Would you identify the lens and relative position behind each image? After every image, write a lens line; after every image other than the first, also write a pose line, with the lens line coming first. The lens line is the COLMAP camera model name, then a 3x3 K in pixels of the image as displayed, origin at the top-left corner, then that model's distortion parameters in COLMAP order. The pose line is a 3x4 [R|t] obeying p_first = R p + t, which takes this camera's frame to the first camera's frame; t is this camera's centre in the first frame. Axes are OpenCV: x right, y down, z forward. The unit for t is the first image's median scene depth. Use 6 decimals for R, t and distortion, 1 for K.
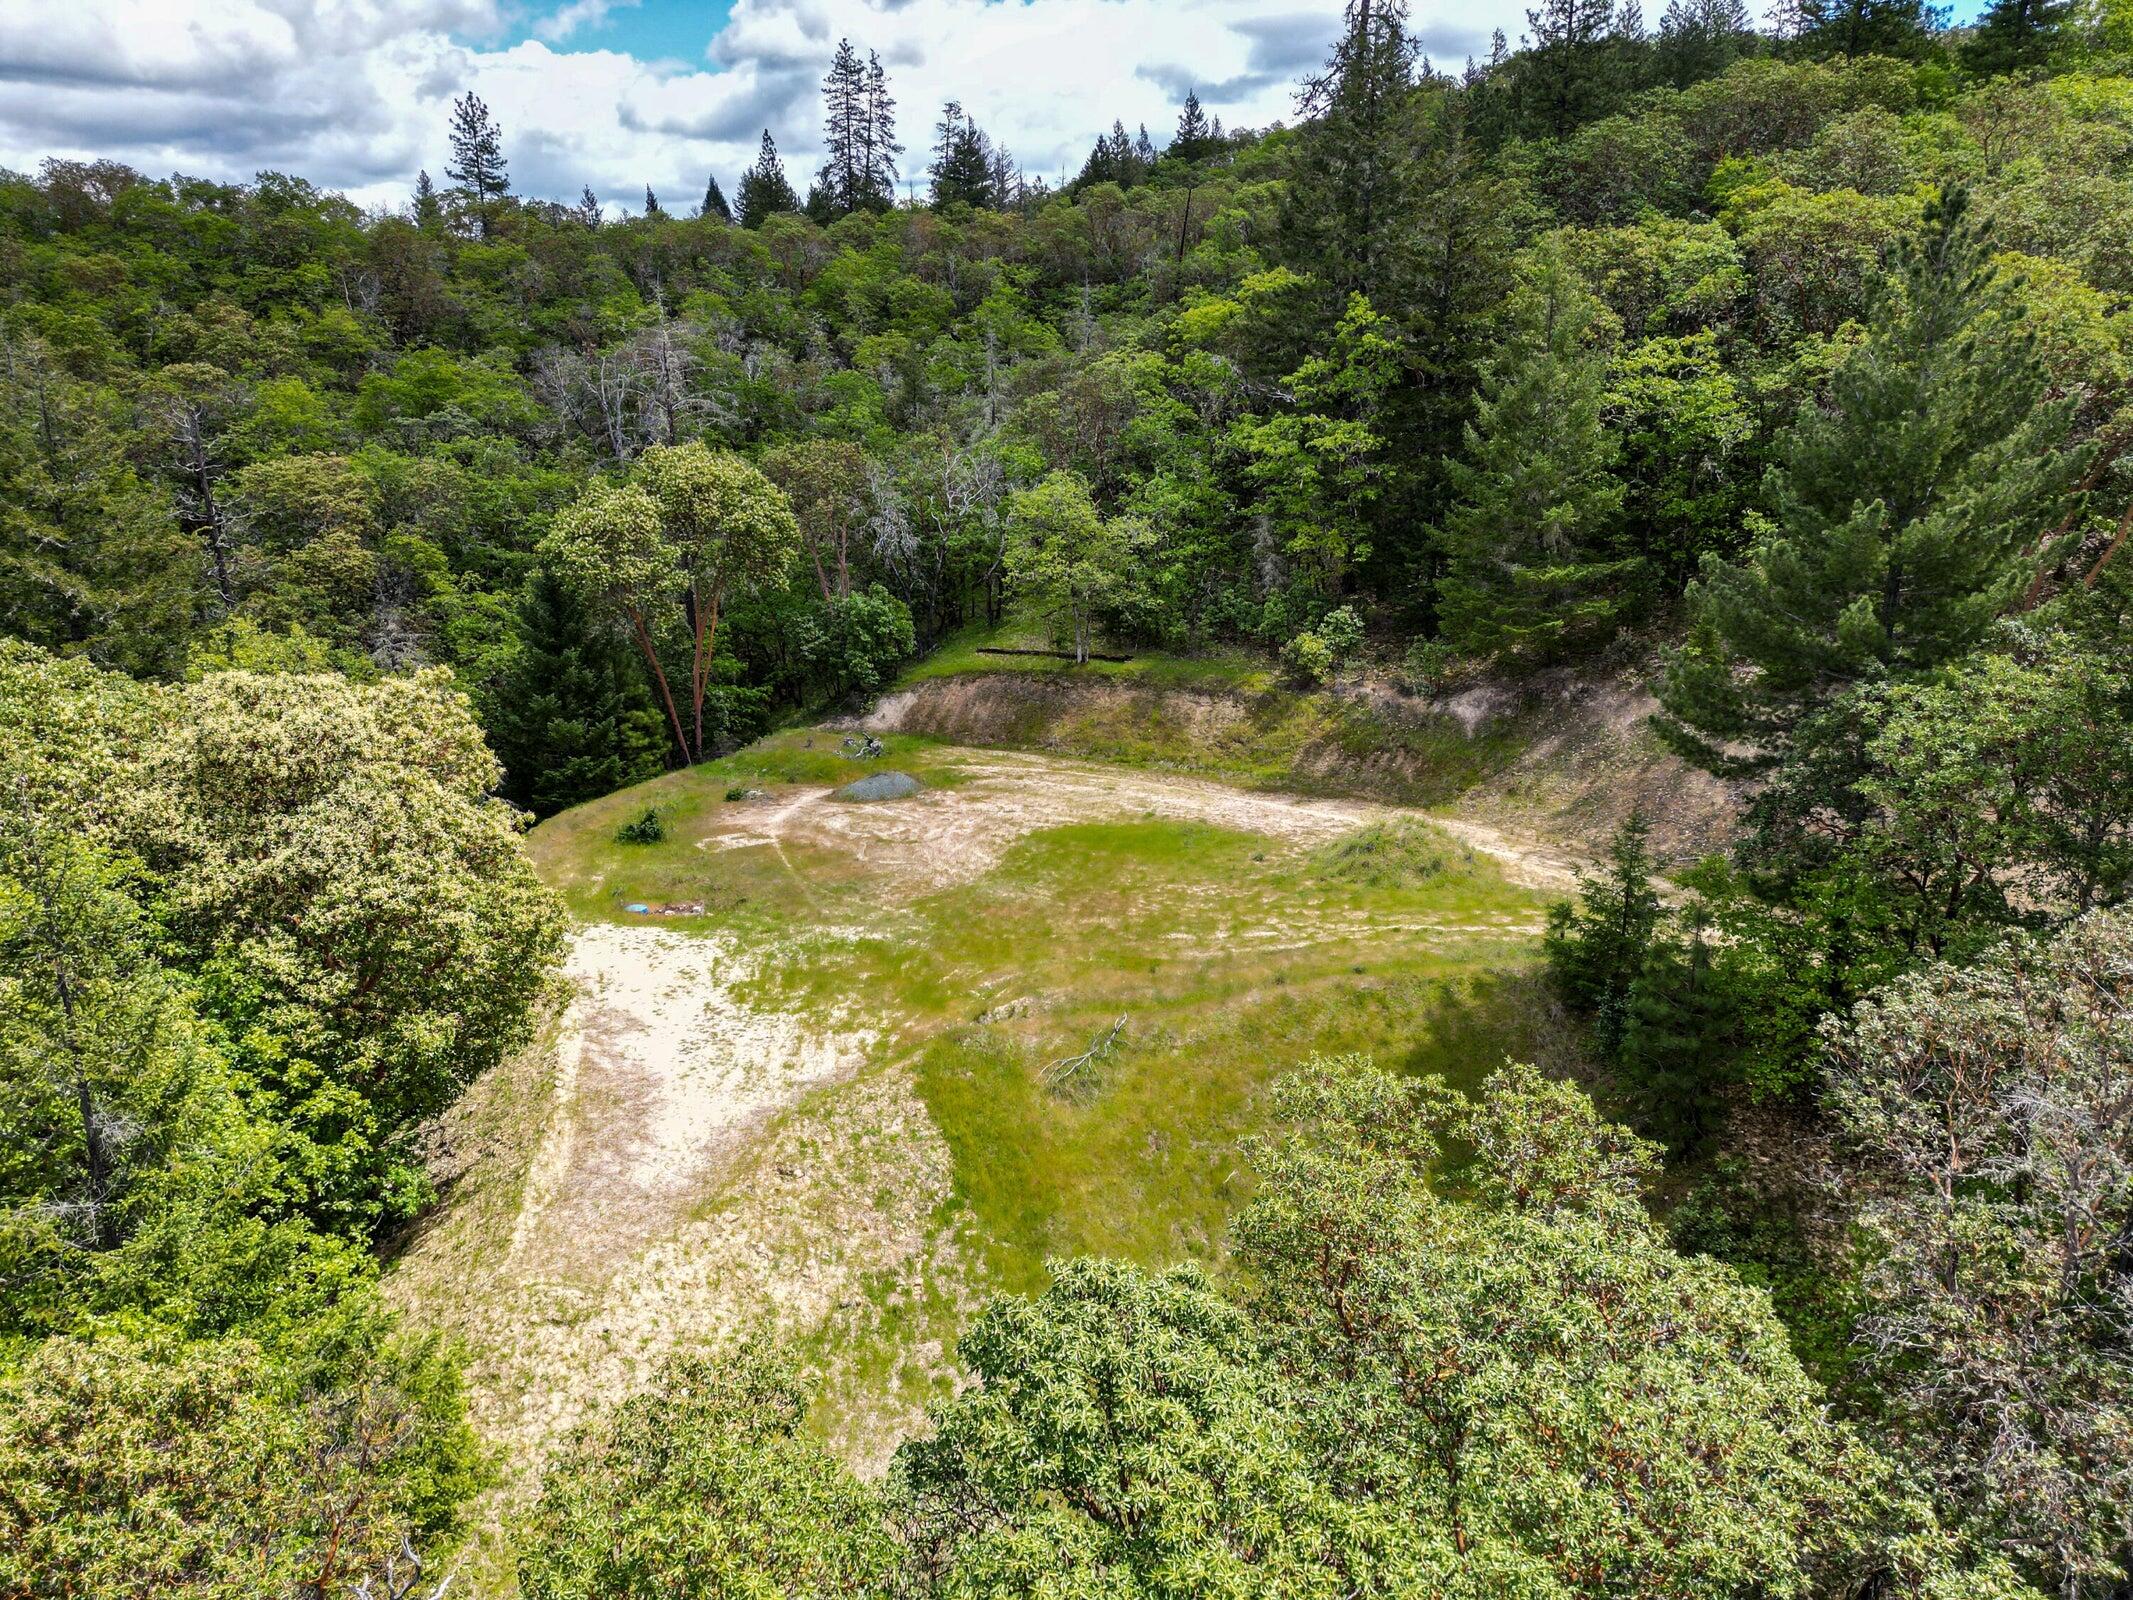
lens RADIAL K [[1505.2, 0, 1068.2], [0, 1505.2, 802.3], [0, 0, 1]] dist [0.074860, -0.062682]
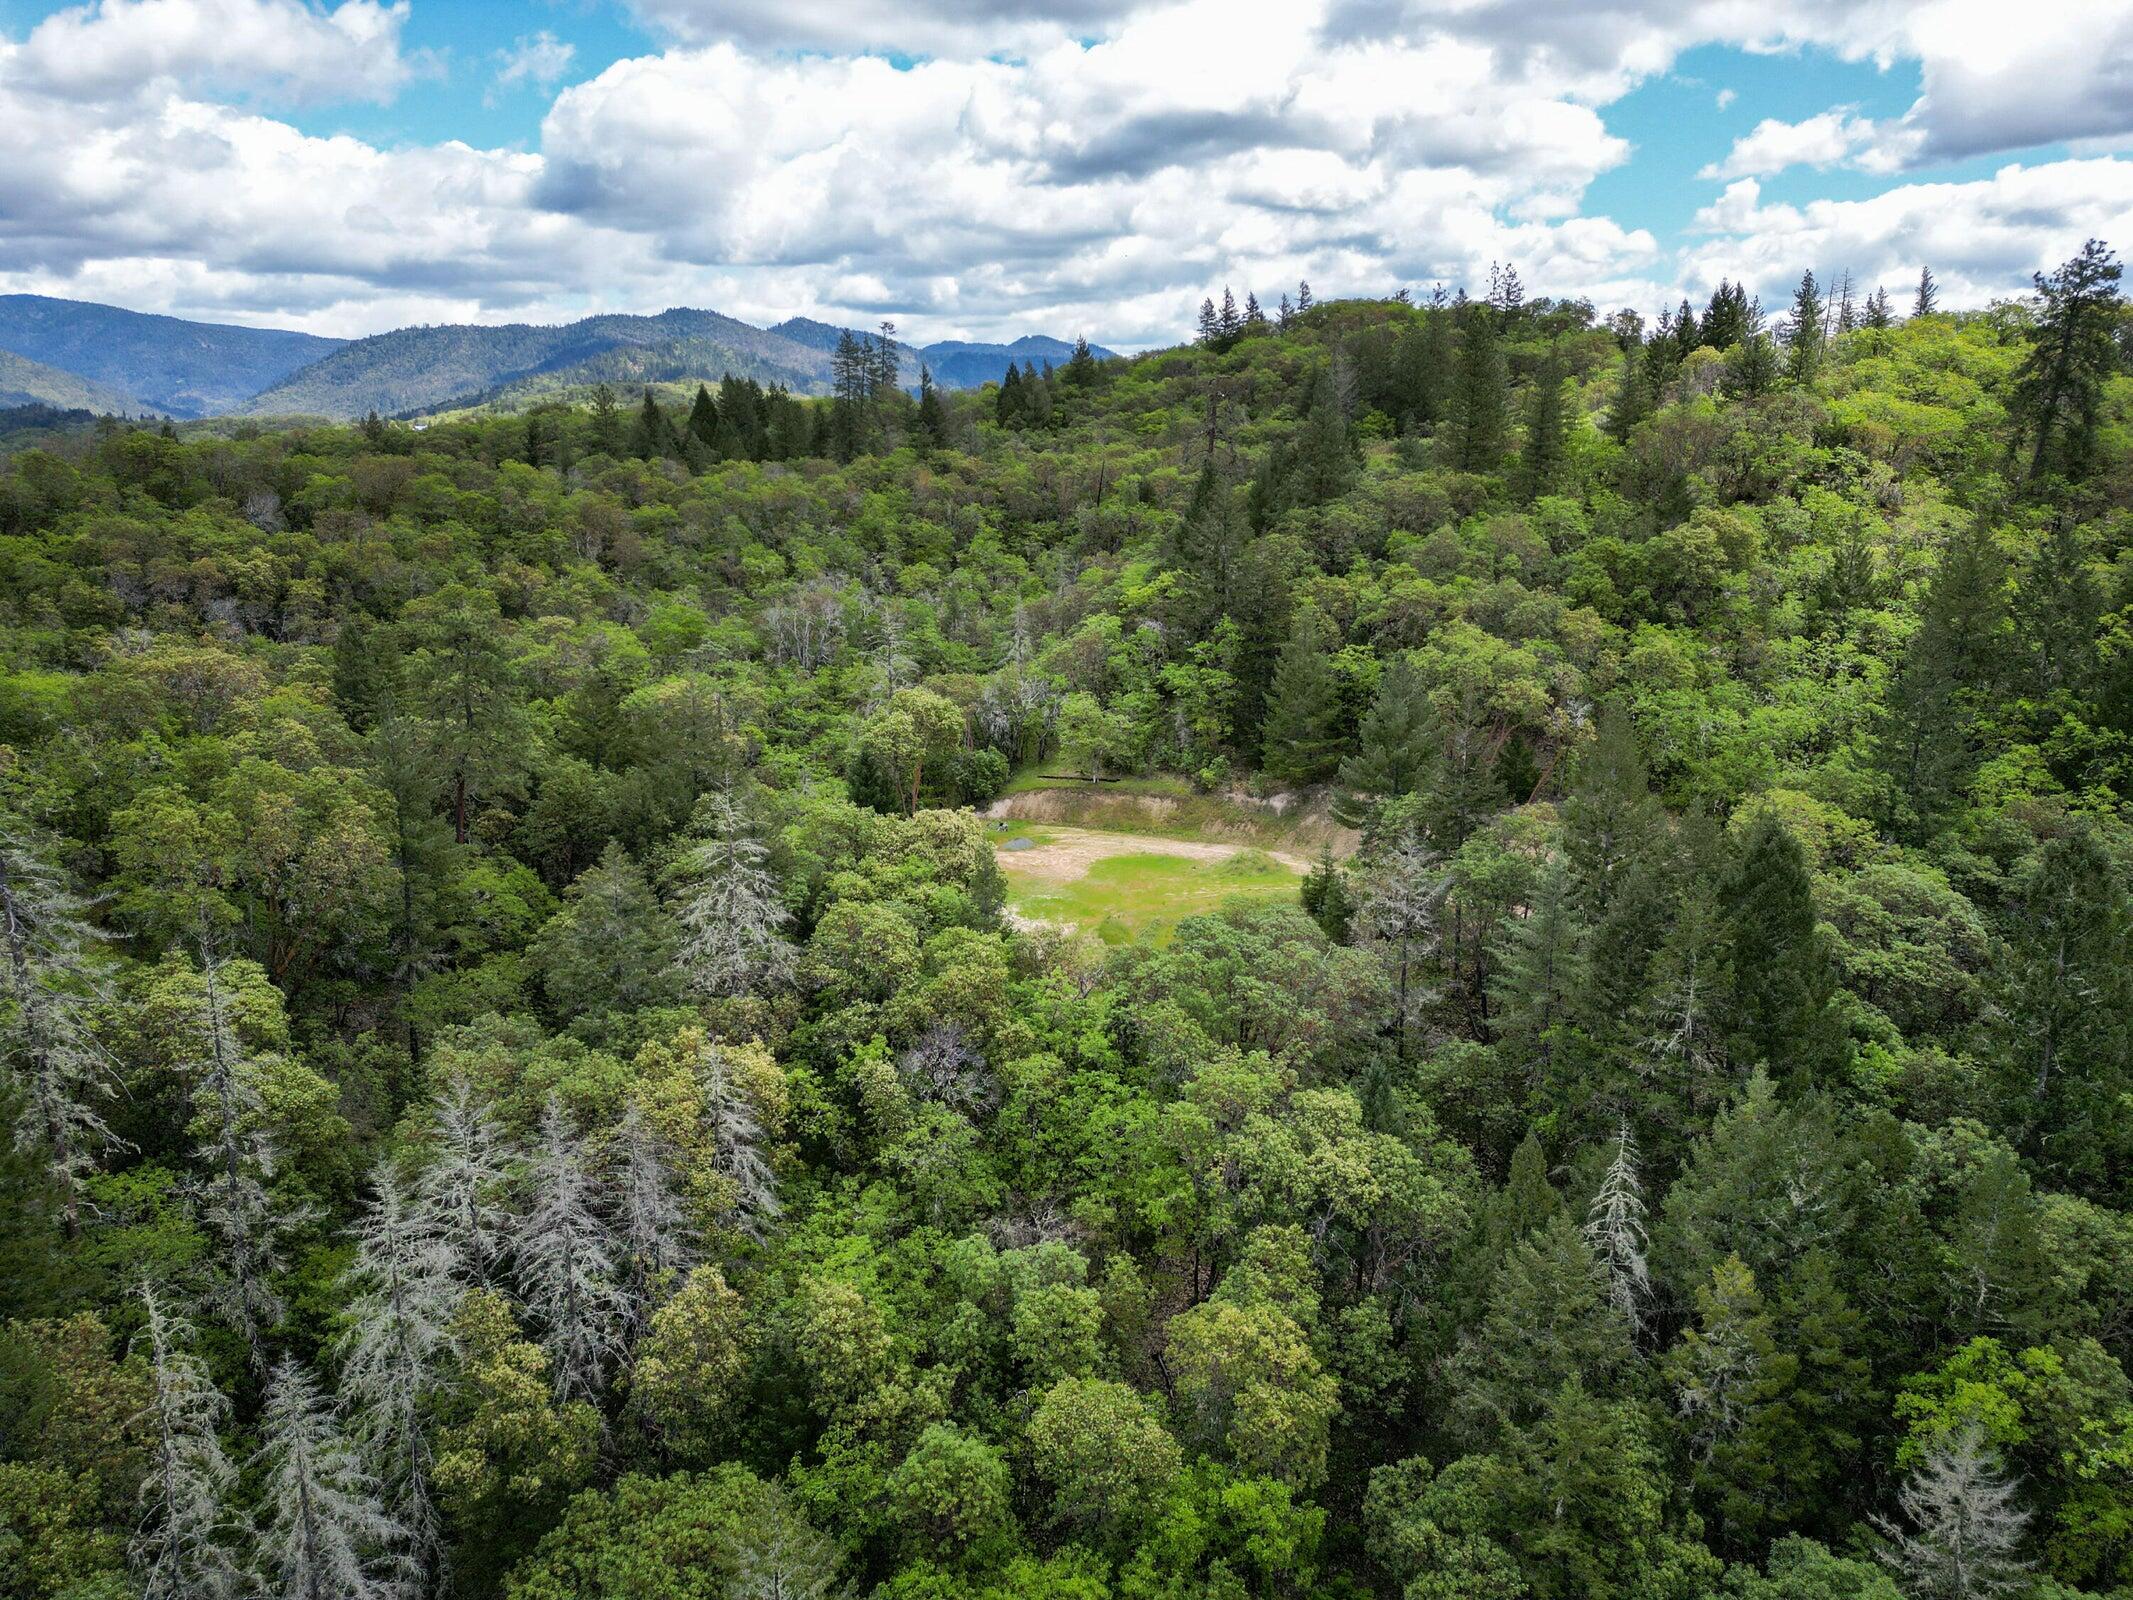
lens RADIAL K [[1537.3, 0, 1074.1], [0, 1537.3, 805.1], [0, 0, 1]] dist [0.083113, -0.002710]
pose [[0.994601, -0.024415, 0.100863, -0.247297], [0.029199, 0.998504, -0.046226, 0.035551], [-0.099583, 0.048922, 0.993826, -1.148941]]
